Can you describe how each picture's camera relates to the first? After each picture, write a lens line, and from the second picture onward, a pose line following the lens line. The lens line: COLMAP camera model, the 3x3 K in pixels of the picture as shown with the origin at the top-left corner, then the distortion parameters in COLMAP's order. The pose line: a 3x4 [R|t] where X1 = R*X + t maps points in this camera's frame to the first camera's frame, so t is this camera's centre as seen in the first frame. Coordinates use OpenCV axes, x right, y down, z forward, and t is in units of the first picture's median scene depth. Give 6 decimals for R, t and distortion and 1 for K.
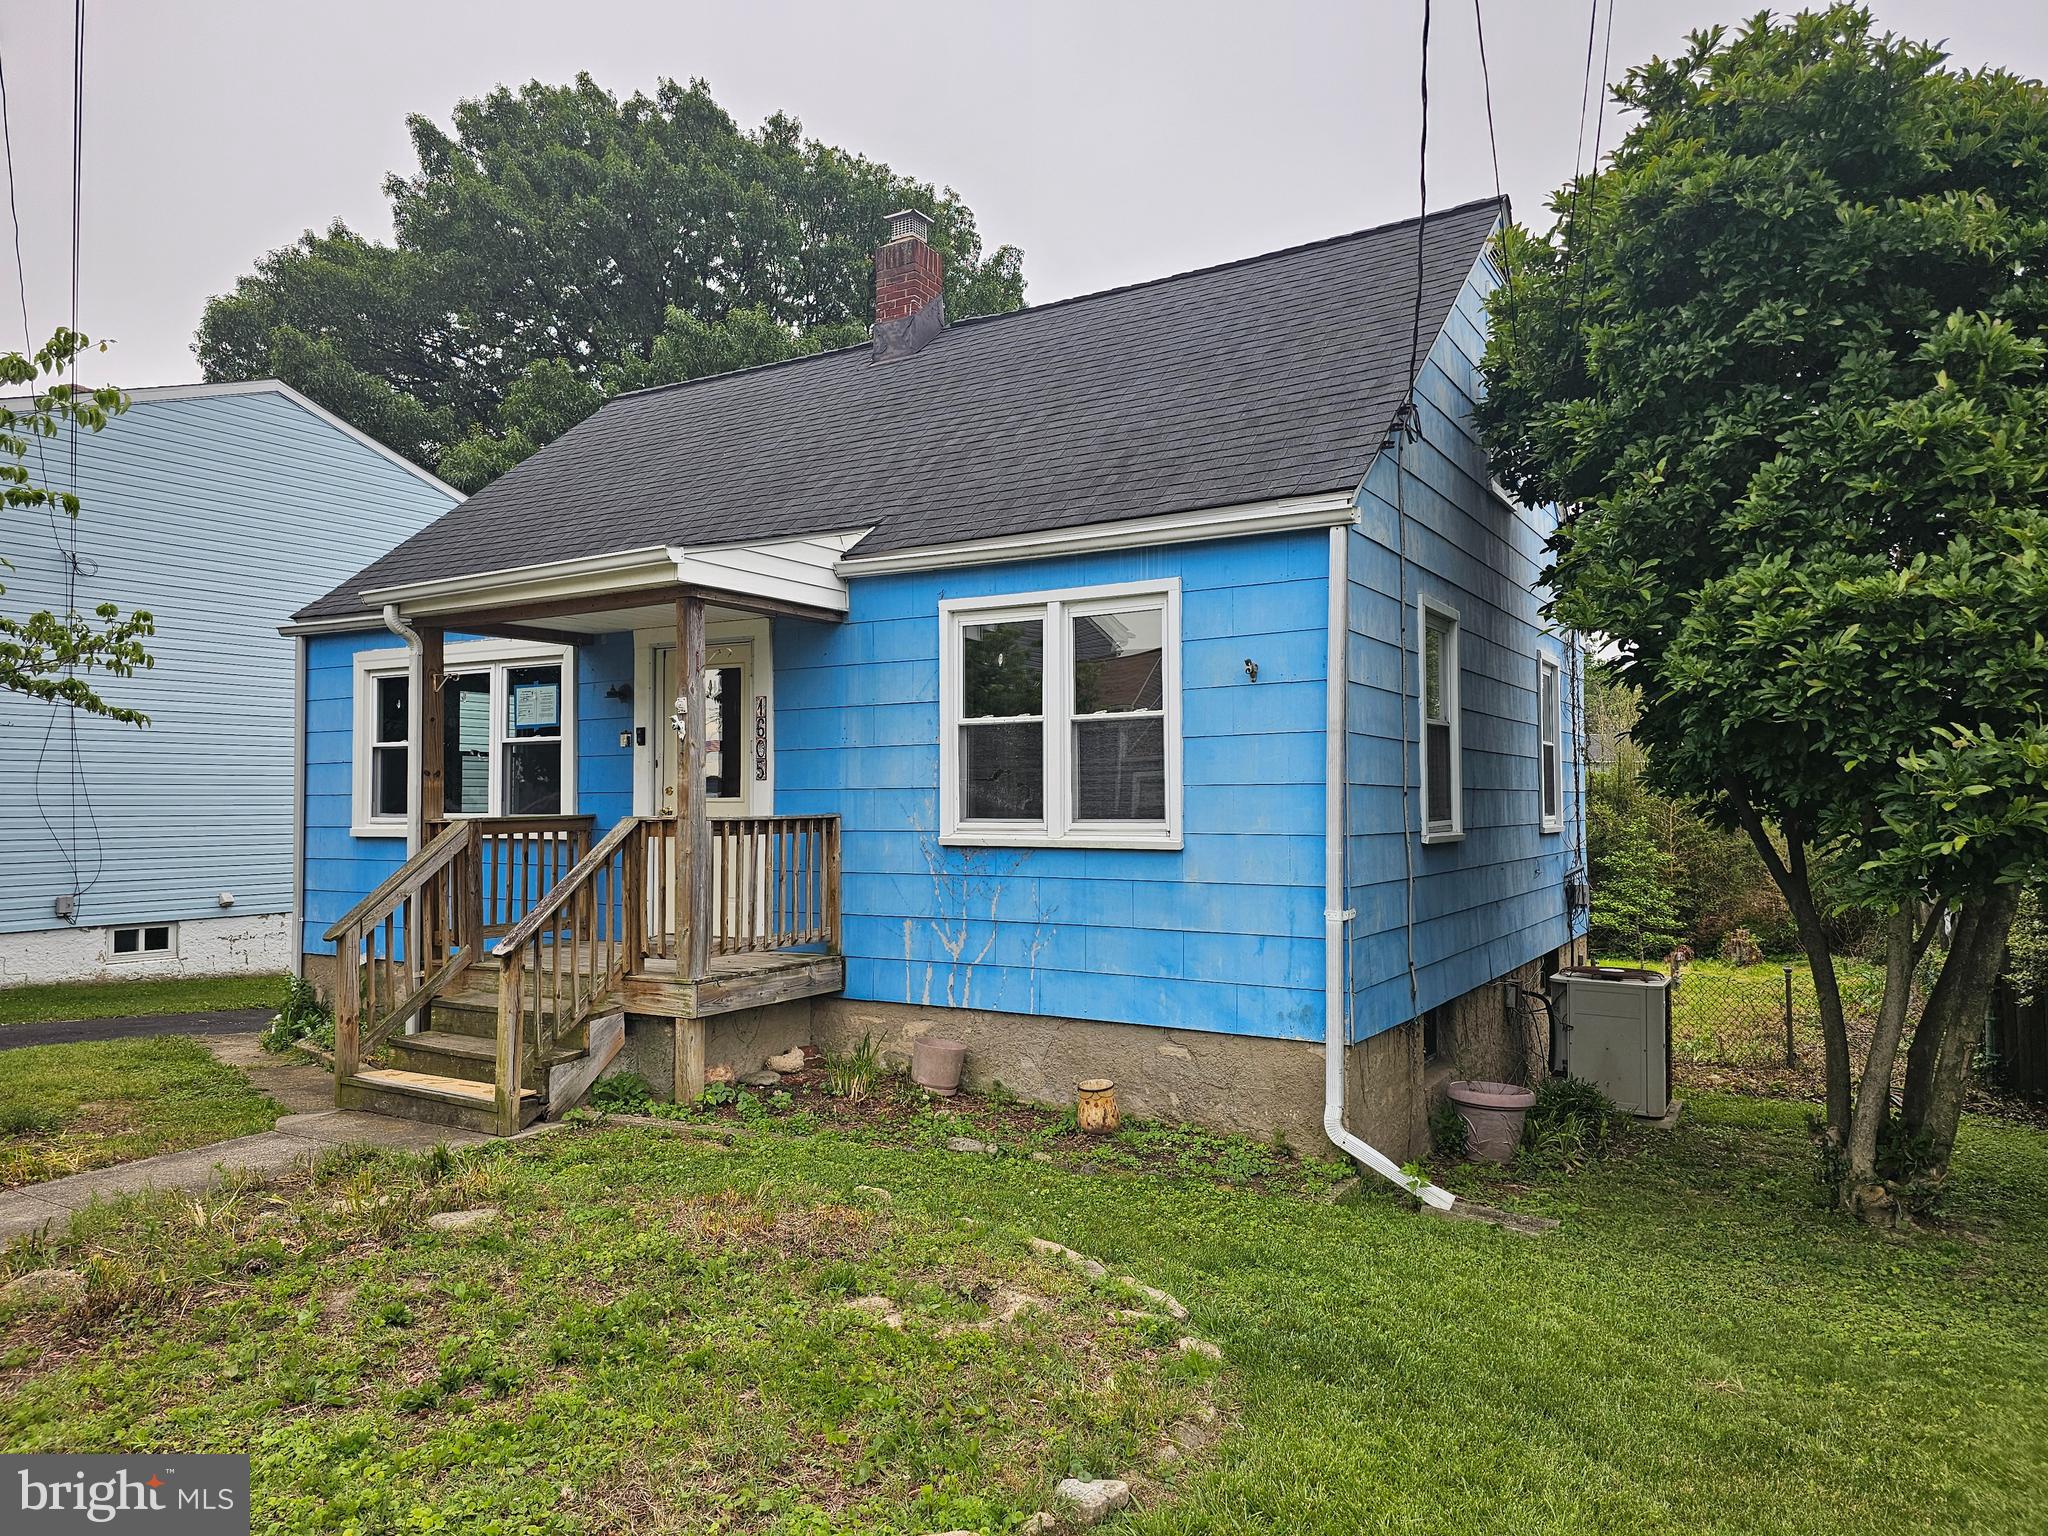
lens RADIAL K [[1366.3, 0, 1024.0], [0, 1366.3, 768.0], [0, 0, 1]] dist [0.105238, -0.175220]
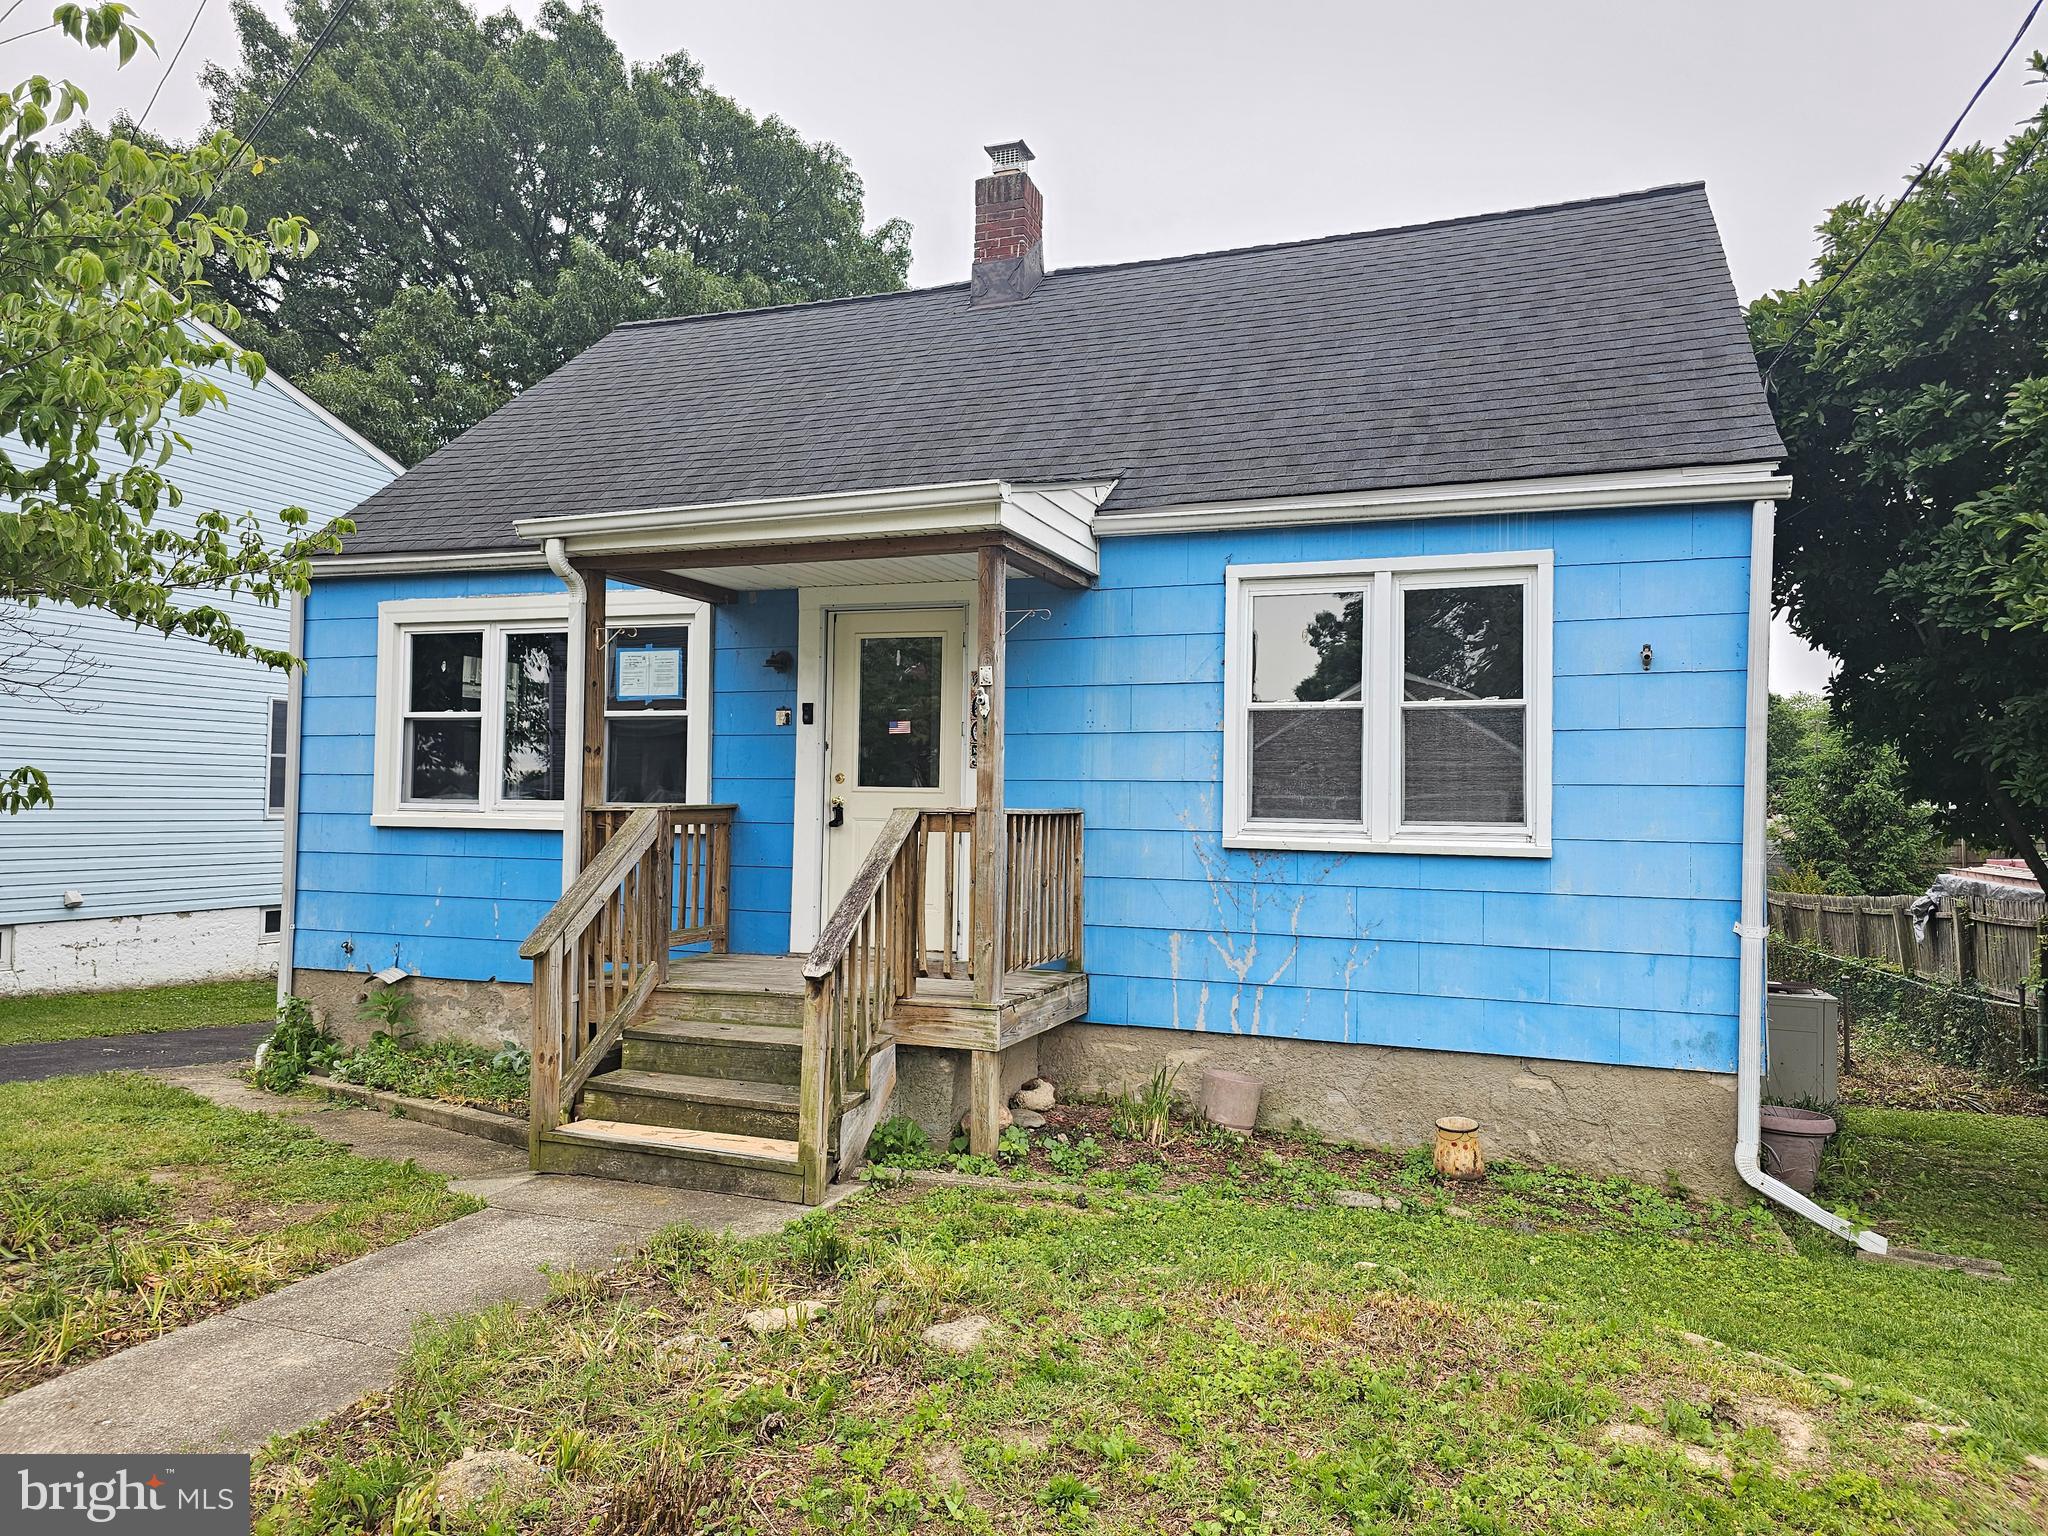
lens RADIAL K [[1363.9, 0, 1024.0], [0, 1363.9, 768.0], [0, 0, 1]] dist [0.064450, -0.084098]
pose [[0.982220, 0.023588, 0.186245, -0.362114], [-0.023392, 0.999721, -0.003251, 0.012312], [-0.186269, -0.001163, 0.982498, 0.177830]]
